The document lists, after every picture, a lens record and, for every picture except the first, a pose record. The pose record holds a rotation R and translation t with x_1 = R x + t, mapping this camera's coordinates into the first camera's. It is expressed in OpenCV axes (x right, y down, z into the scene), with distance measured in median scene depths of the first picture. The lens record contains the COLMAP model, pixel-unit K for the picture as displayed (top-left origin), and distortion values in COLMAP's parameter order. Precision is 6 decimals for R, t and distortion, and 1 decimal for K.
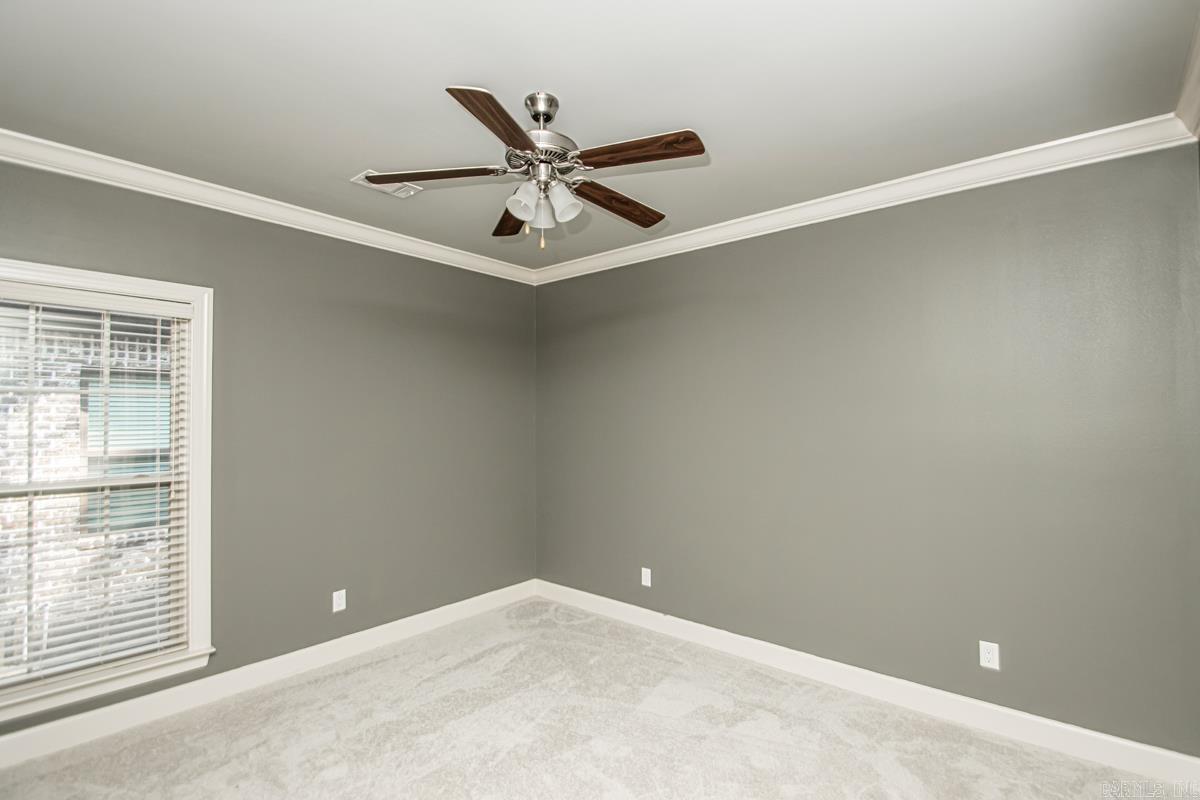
lens RADIAL K [[565.3, 0, 596.0], [0, 565.3, 402.4], [0, 0, 1]] dist [0.022797, -0.017708]
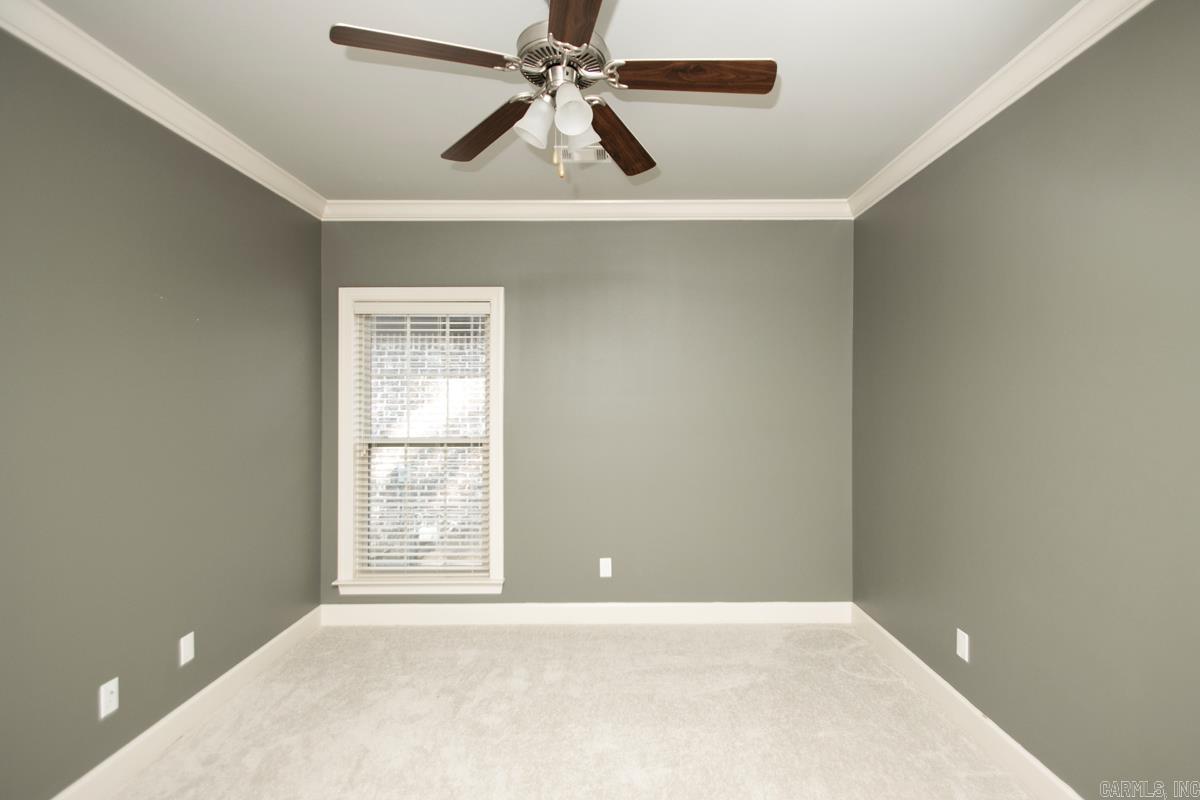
lens RADIAL K [[565.3, 0, 598.3], [0, 565.3, 396.1], [0, 0, 1]] dist [0.022797, -0.017708]
pose [[0.654347, 0.000735, -0.756194, 0.391872], [0.018544, 0.999683, 0.017018, 0.016896], [0.755967, -0.025158, 0.654126, 0.371540]]
